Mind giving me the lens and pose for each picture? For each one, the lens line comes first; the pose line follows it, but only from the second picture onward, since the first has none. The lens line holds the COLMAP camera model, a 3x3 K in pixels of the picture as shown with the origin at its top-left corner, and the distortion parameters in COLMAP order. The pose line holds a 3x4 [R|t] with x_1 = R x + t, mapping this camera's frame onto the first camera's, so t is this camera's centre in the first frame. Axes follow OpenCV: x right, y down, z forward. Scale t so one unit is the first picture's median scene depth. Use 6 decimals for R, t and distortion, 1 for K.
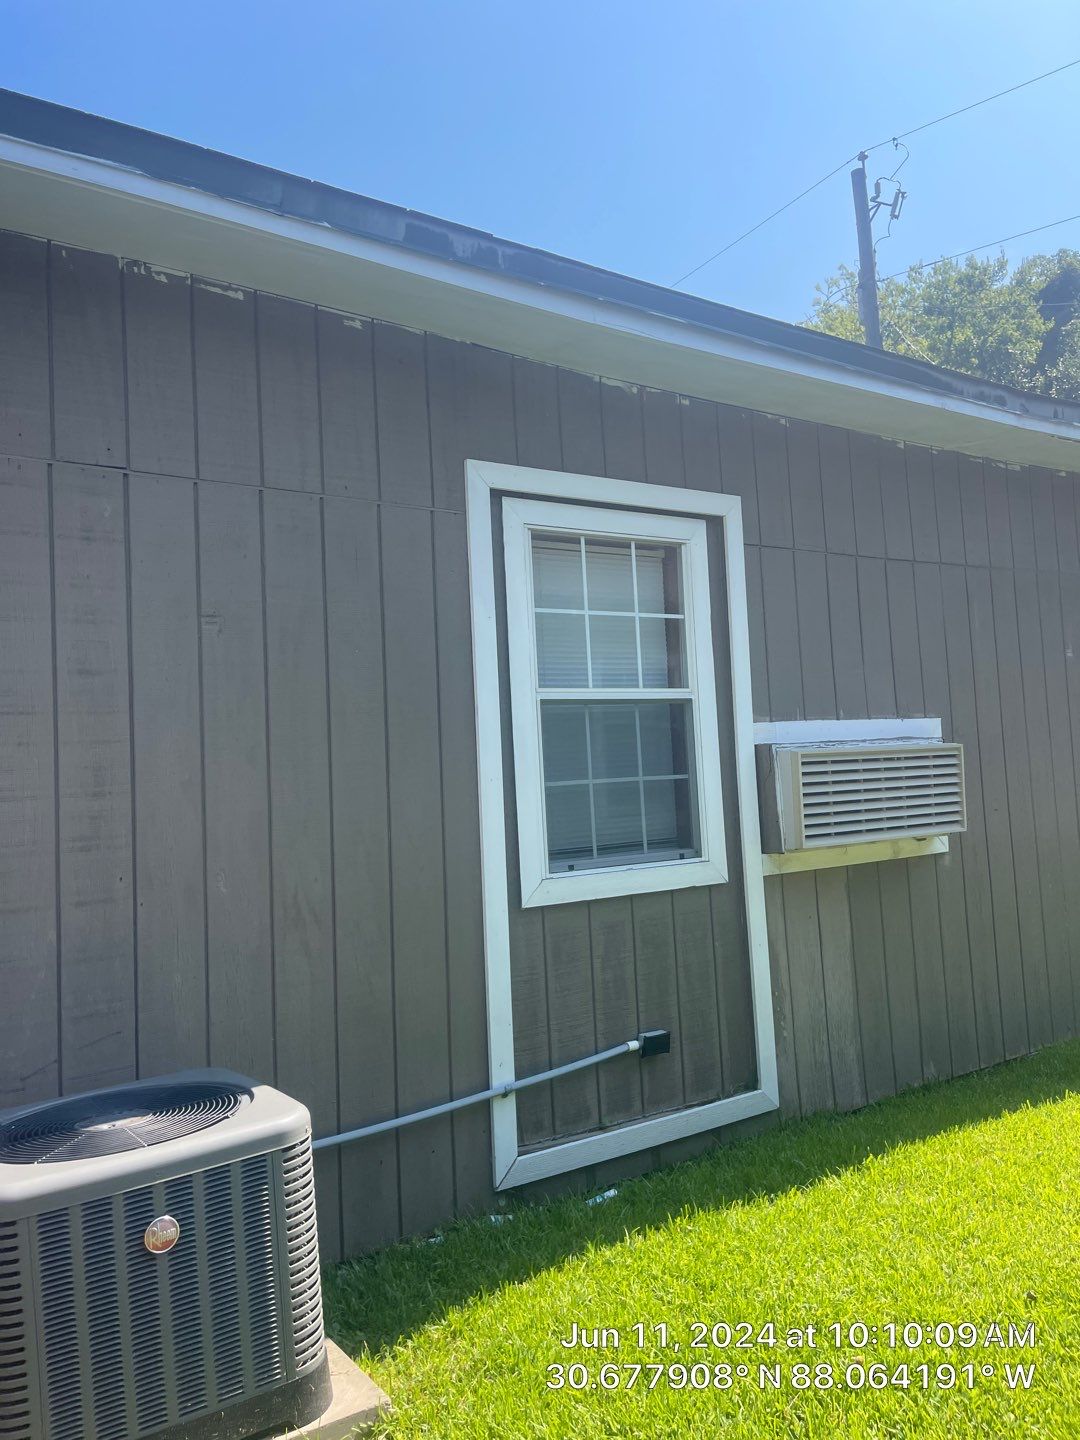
lens RADIAL K [[1054.4, 0, 530.9], [0, 1054.4, 689.7], [0, 0, 1]] dist [0.003119, -0.006436]
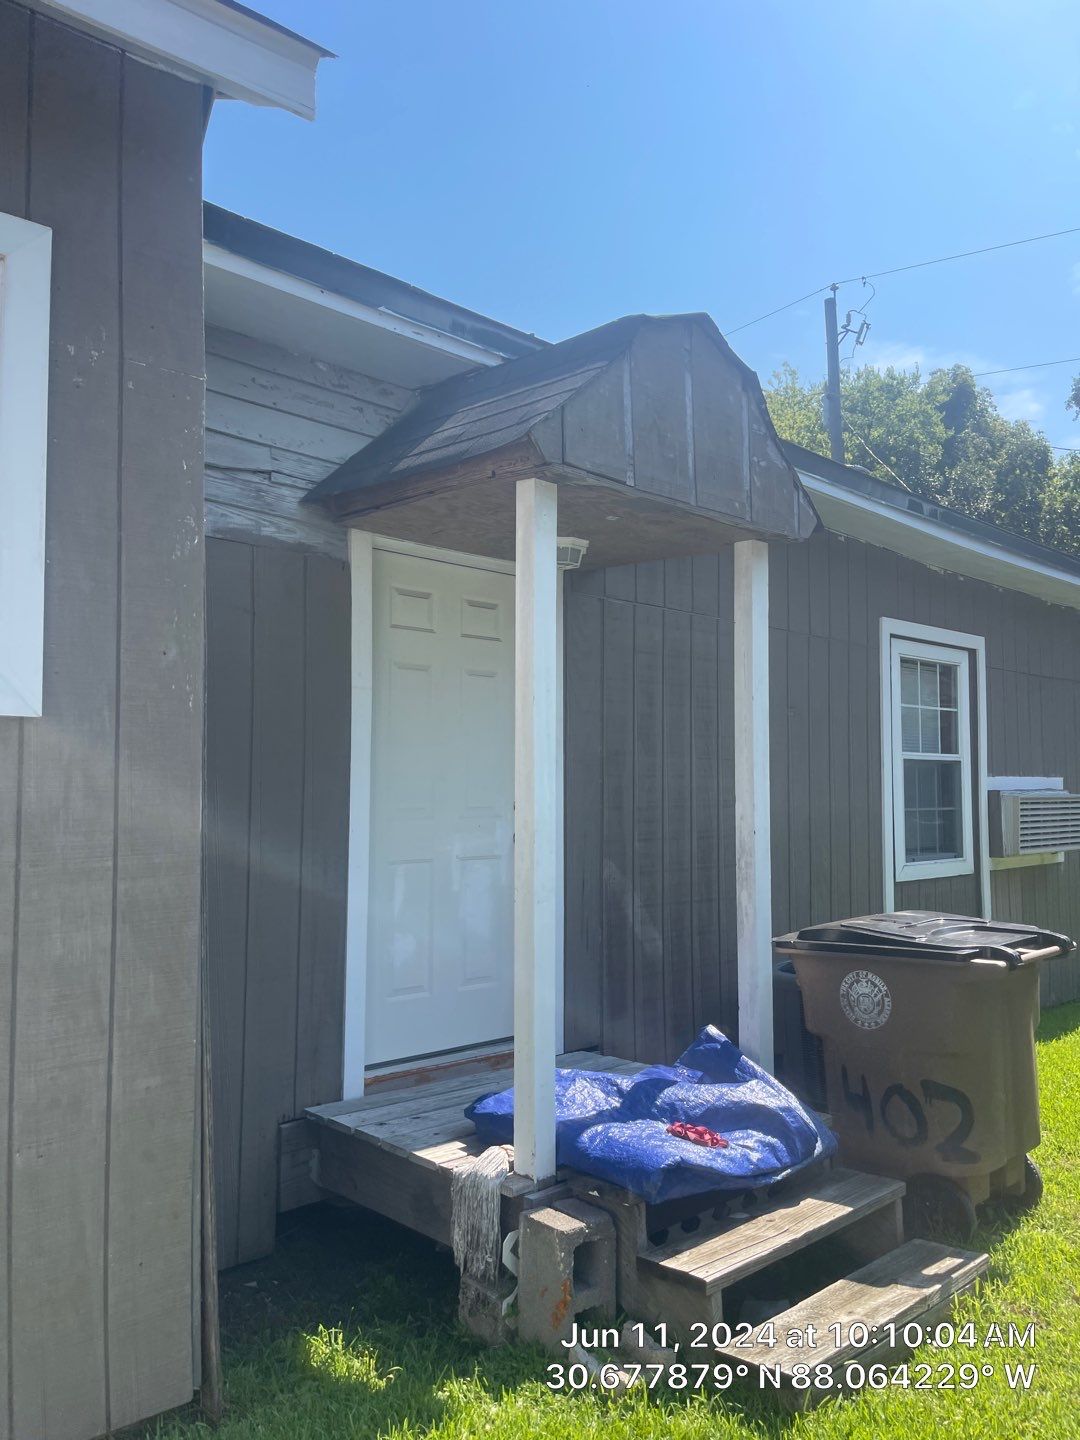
lens RADIAL K [[1077.9, 0, 540.0], [0, 1077.9, 720.0], [0, 0, 1]] dist [-0.003621, -0.004775]
pose [[0.984868, 0.051552, 0.165463, -0.752696], [-0.051389, 0.998665, -0.005270, -0.011727], [-0.165514, -0.003313, 0.986202, -0.529749]]
